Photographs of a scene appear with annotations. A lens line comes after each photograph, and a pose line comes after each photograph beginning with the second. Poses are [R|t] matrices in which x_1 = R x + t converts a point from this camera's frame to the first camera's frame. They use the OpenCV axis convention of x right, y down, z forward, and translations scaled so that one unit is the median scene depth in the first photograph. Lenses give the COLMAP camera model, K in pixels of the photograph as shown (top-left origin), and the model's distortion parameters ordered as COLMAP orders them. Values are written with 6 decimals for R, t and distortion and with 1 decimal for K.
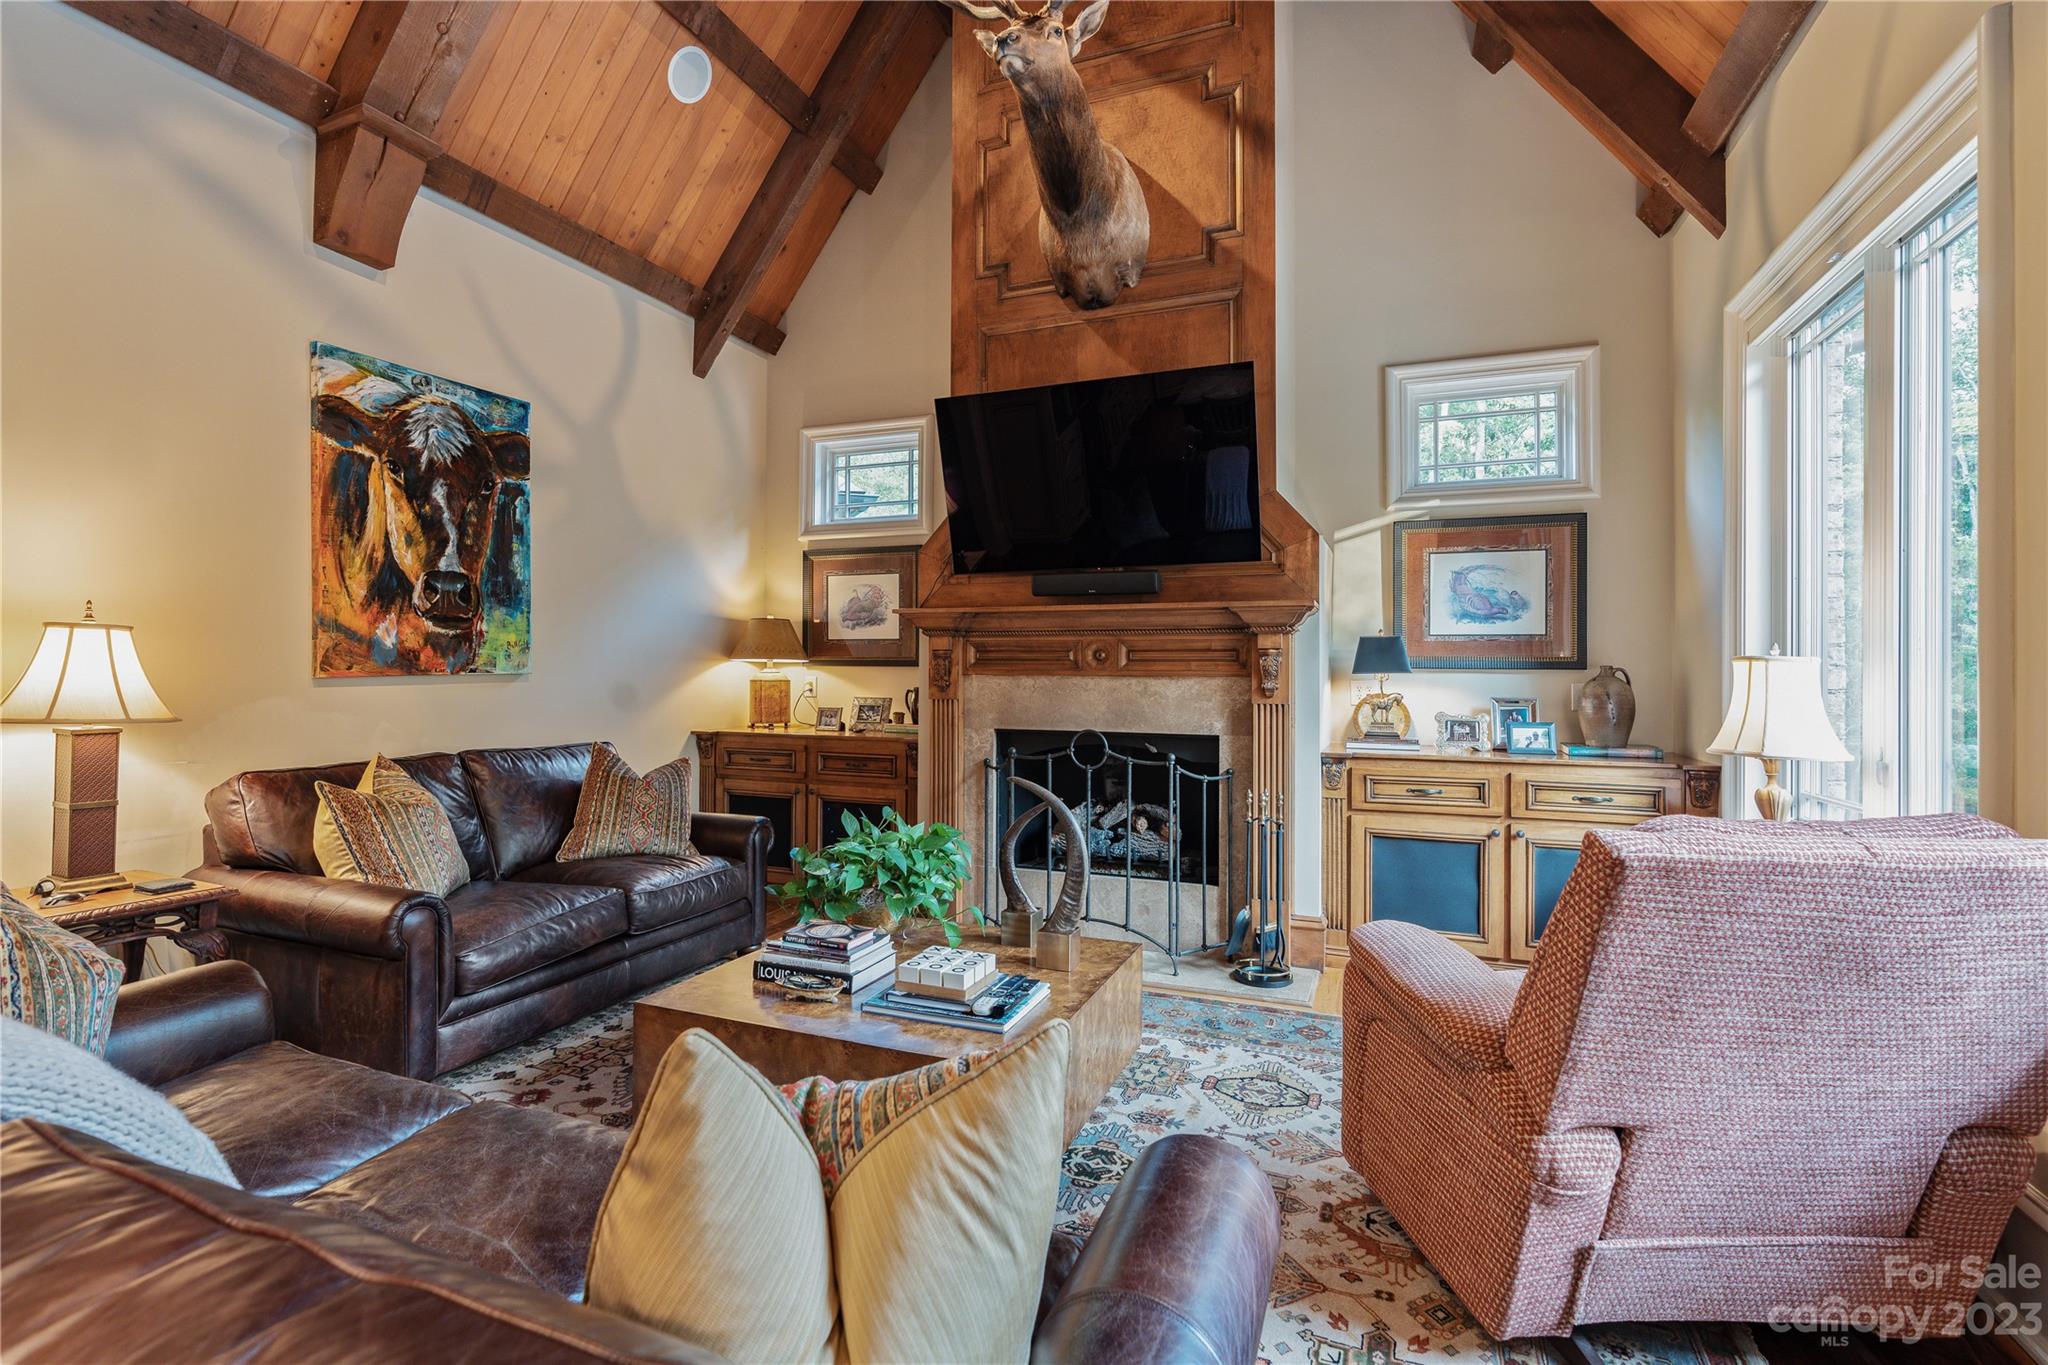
lens RADIAL K [[921.4, 0, 1027.2], [0, 921.4, 657.7], [0, 0, 1]] dist [-0.005190, -0.000268]
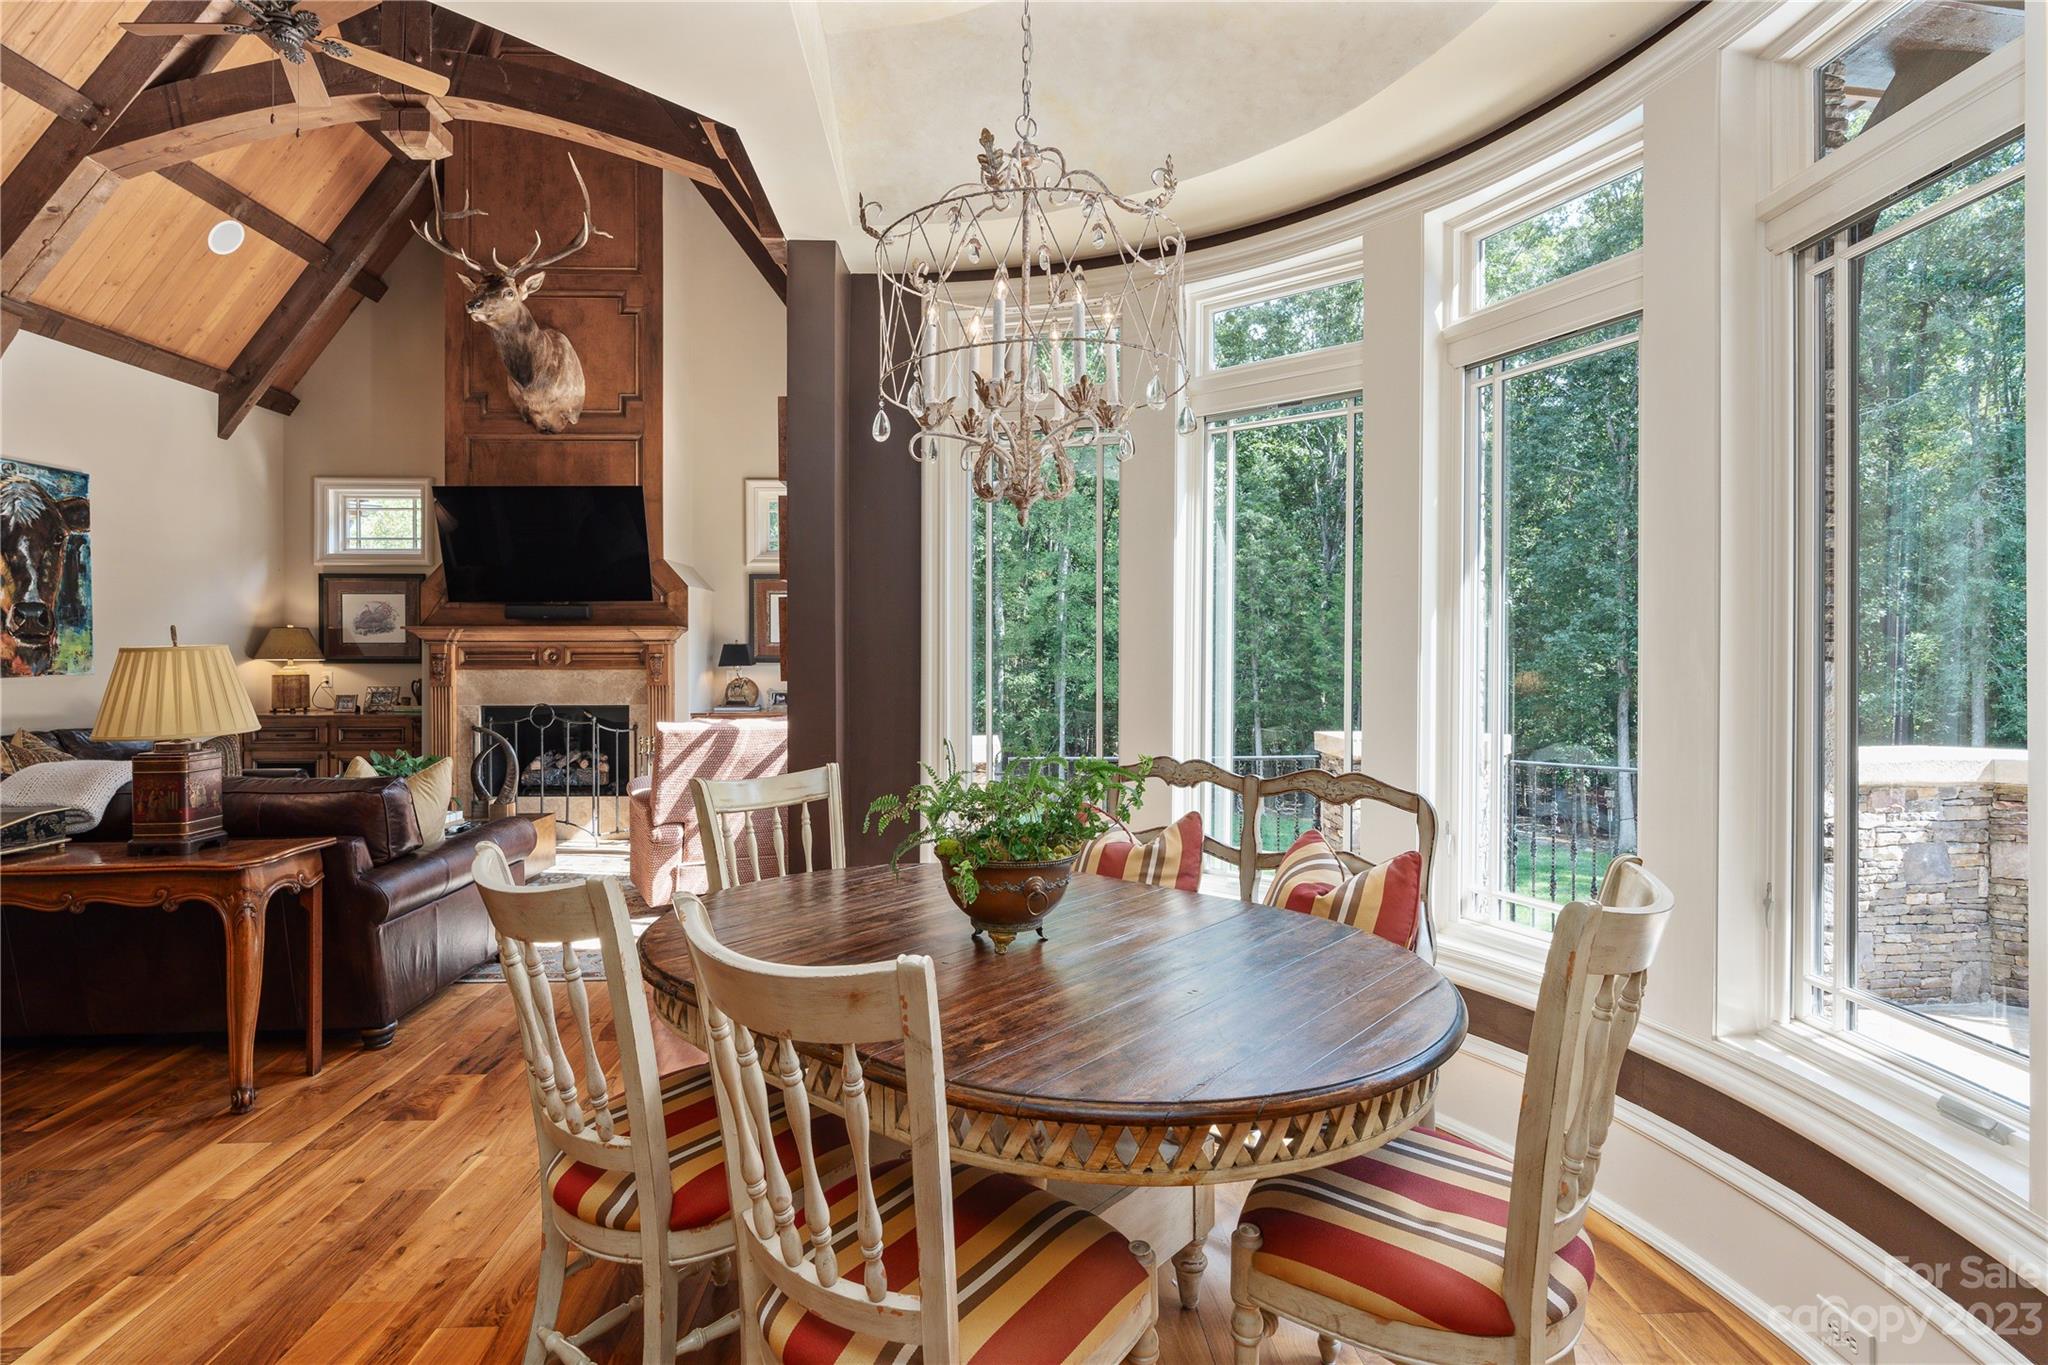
lens RADIAL K [[1045.3, 0, 1026.3], [0, 1045.3, 649.3], [0, 0, 1]] dist [0.001441, 0.000944]
pose [[0.921342, -0.007167, 0.388687, 0.135679], [0.001211, 0.999878, 0.015565, -0.044360], [-0.388751, -0.013870, 0.921238, -1.010675]]
